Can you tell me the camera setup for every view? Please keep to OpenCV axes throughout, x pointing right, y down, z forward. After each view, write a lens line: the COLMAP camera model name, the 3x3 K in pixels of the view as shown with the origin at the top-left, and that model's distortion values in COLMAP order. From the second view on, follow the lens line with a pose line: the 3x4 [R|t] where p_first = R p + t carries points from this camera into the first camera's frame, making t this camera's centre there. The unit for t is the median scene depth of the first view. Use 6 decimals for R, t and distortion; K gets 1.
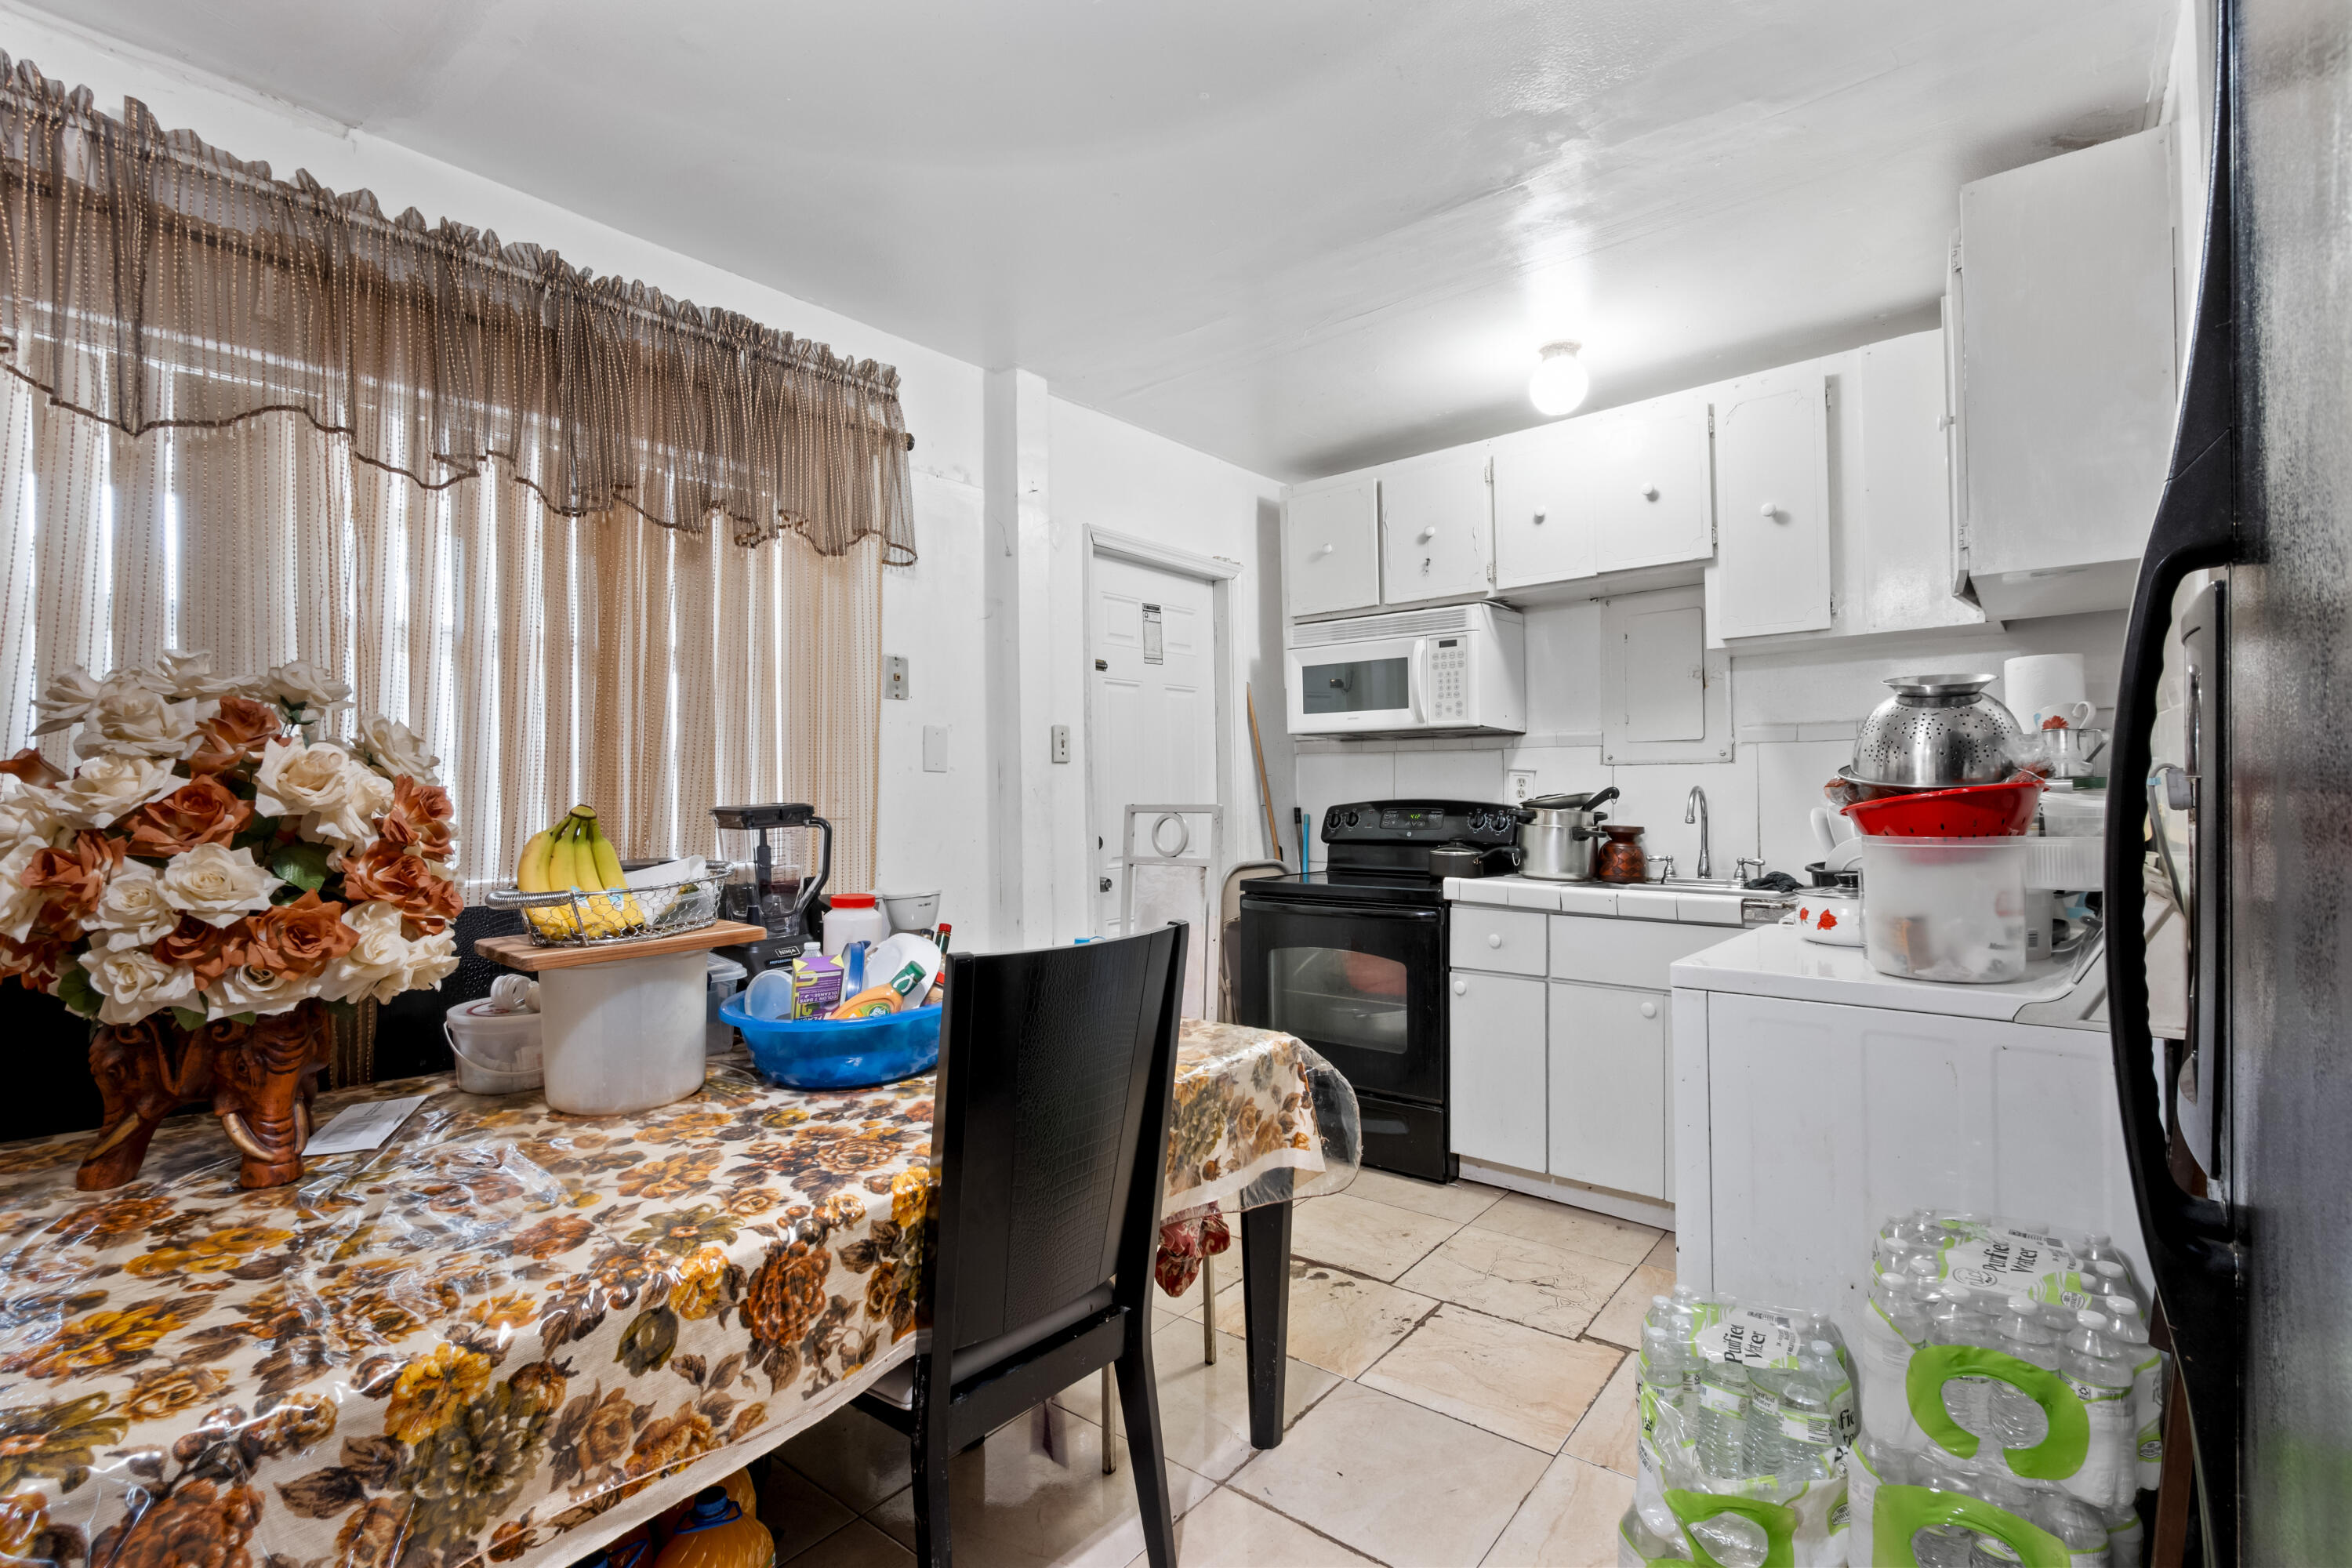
lens RADIAL K [[1045.8, 0, 1176.0], [0, 1045.8, 784.0], [0, 0, 1]] dist [-0.000196, 0.000684]
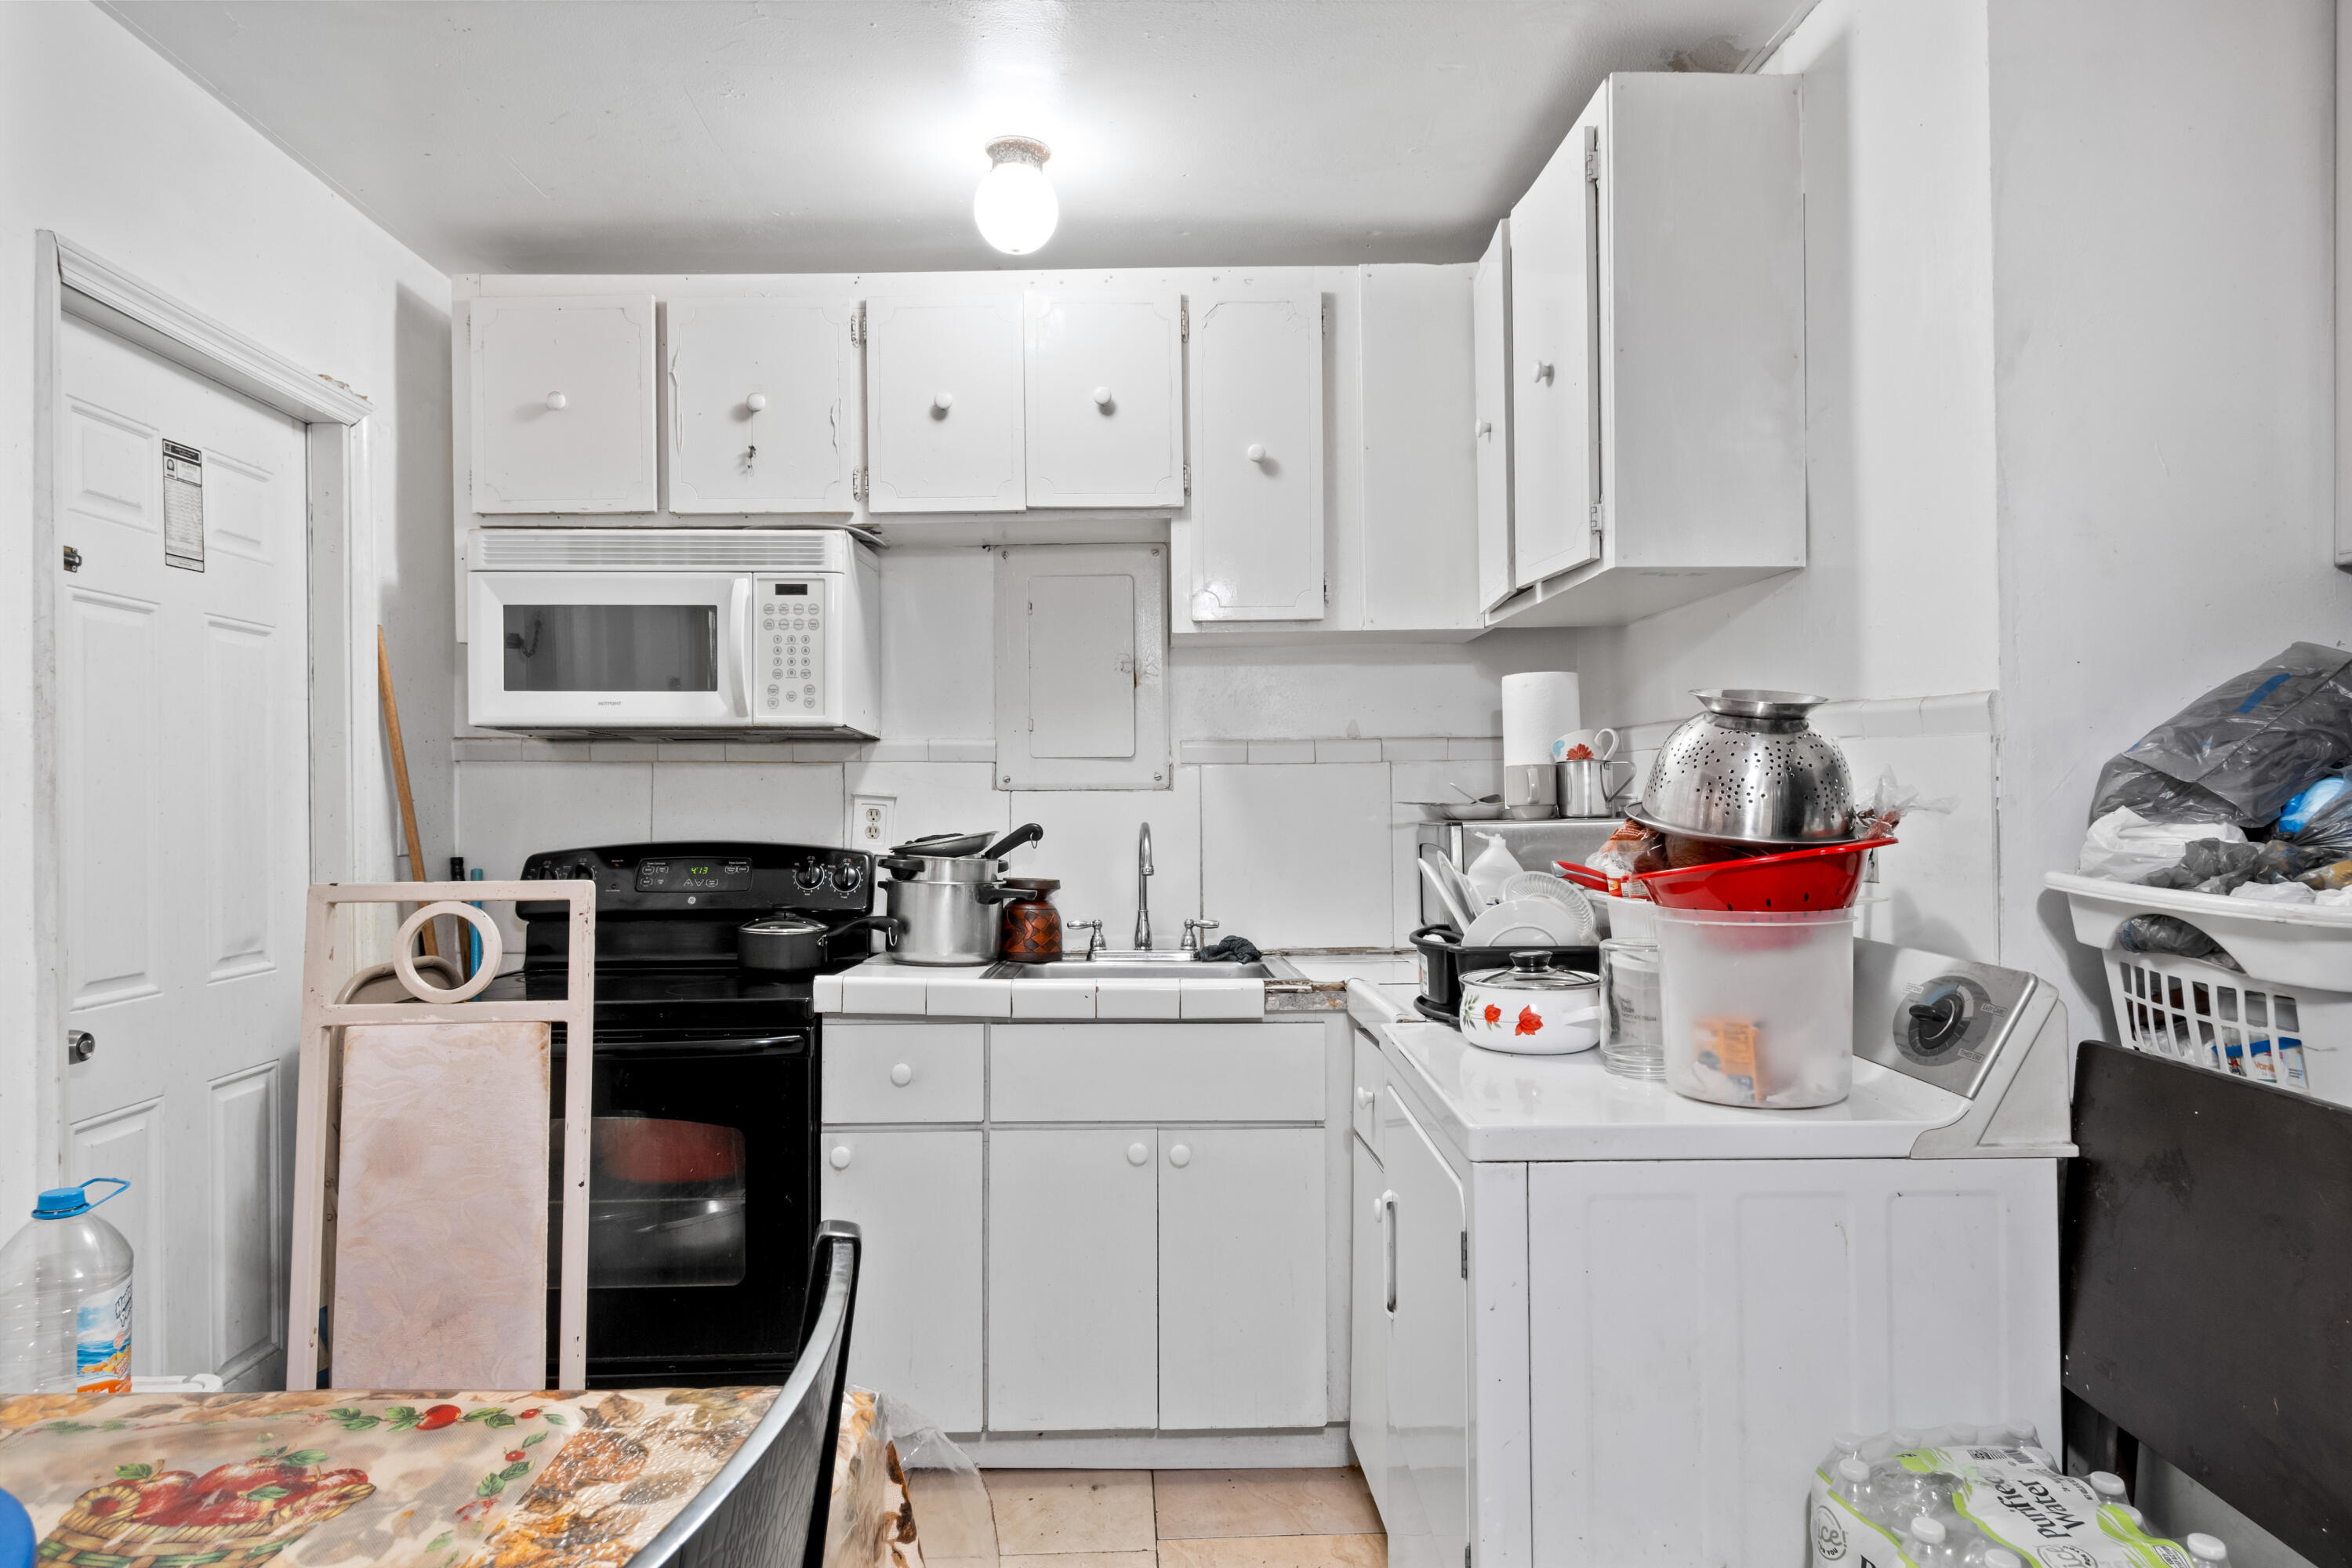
lens RADIAL K [[1393.2, 0, 1176.0], [0, 1393.2, 784.0], [0, 0, 1]] dist [-0.002334, 0.000017]
pose [[0.756595, 0.013004, 0.653755, -0.102522], [-0.004469, 0.999882, -0.014716, -0.009482], [-0.653869, 0.008212, 0.756563, 0.239760]]
